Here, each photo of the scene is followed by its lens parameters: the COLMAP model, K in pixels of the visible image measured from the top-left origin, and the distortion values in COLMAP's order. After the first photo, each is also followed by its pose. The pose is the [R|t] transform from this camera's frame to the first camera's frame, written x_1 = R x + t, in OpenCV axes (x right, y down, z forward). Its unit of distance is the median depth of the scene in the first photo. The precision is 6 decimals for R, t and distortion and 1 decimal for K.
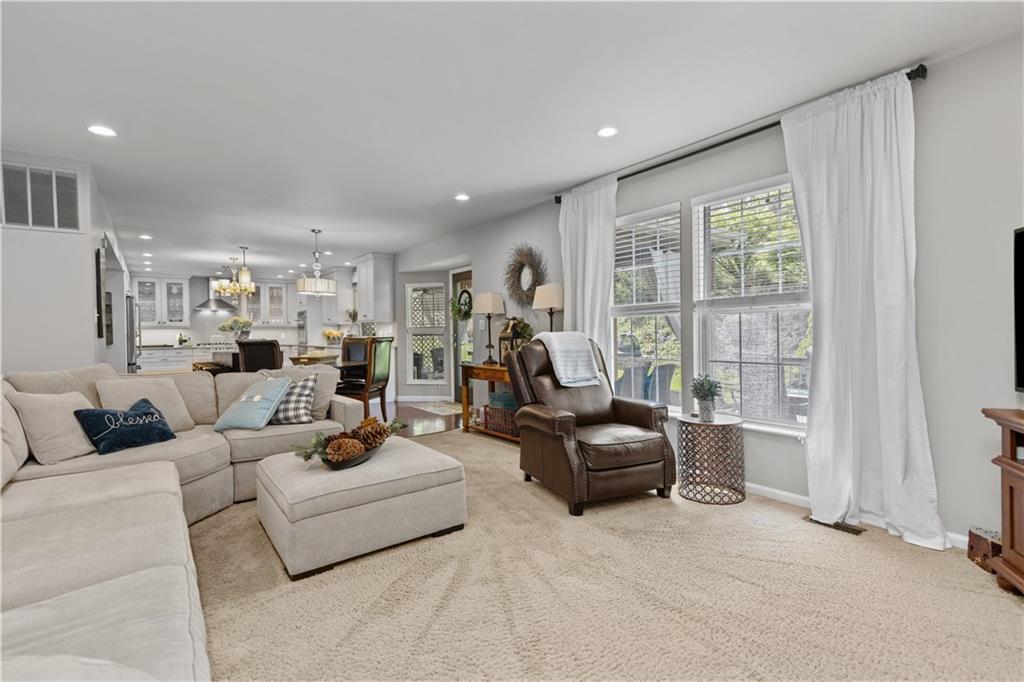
lens RADIAL K [[498.4, 0, 512.0], [0, 498.4, 341.0], [0, 0, 1]] dist [0.000841, -0.000055]
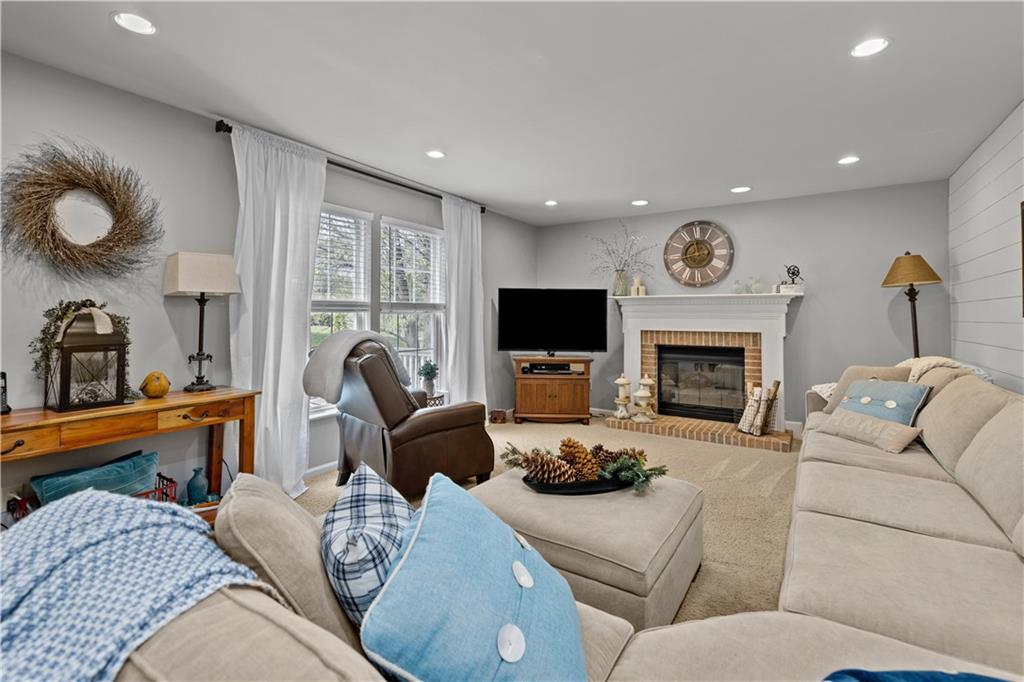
lens RADIAL K [[467.0, 0, 511.0], [0, 467.0, 310.7], [0, 0, 1]] dist [0.002025, 0.000085]
pose [[-0.379531, 0.016550, 0.925031, -0.538922], [0.014348, 0.999825, -0.012001, -0.026596], [-0.925068, 0.008718, -0.379702, 0.778173]]
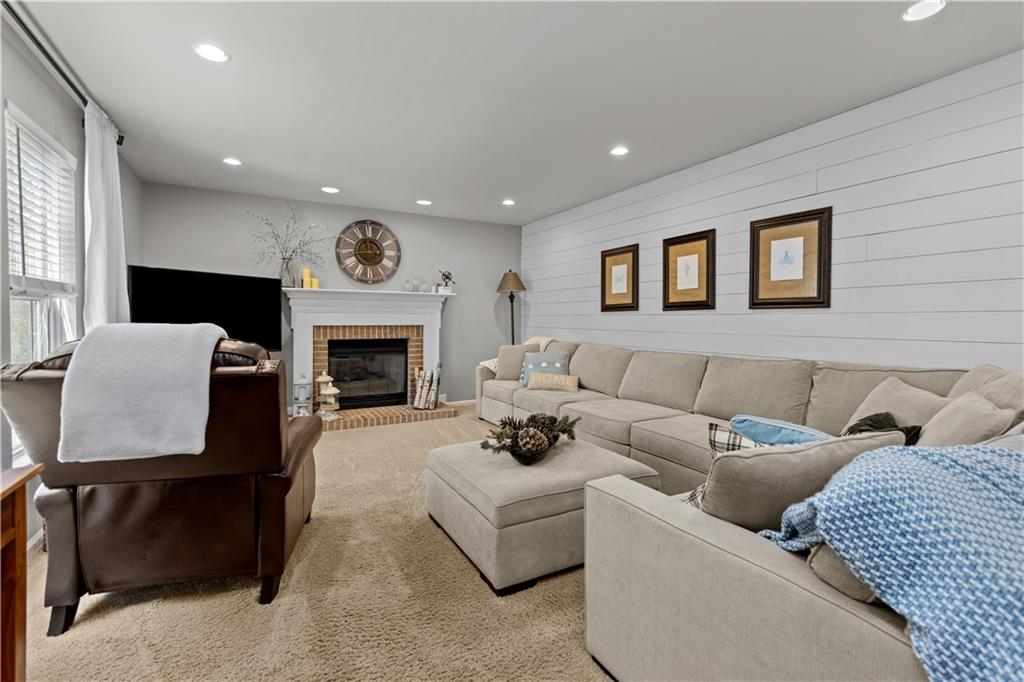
lens RADIAL K [[457.7, 0, 530.6], [0, 457.7, 328.1], [0, 0, 1]] dist [-0.000779, -0.000128]
pose [[-0.997069, 0.000965, 0.076500, -0.213085], [0.003859, 0.999282, 0.037694, -0.020420], [-0.076409, 0.037878, -0.996357, 1.030113]]
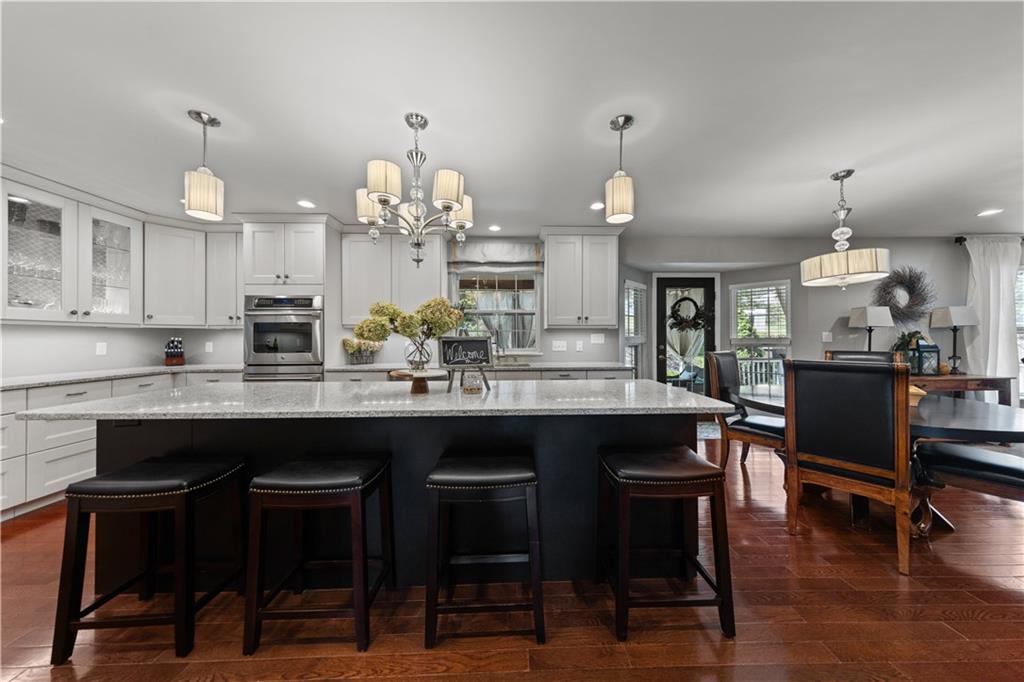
lens RADIAL K [[314.9, 0, 512.6], [0, 314.9, 337.3], [0, 0, 1]] dist [0.000096, 0.000061]
pose [[0.566187, 0.002531, 0.824273, -1.066863], [0.014776, 0.999803, -0.013219, -0.036877], [-0.824145, 0.019664, 0.566038, 1.313303]]
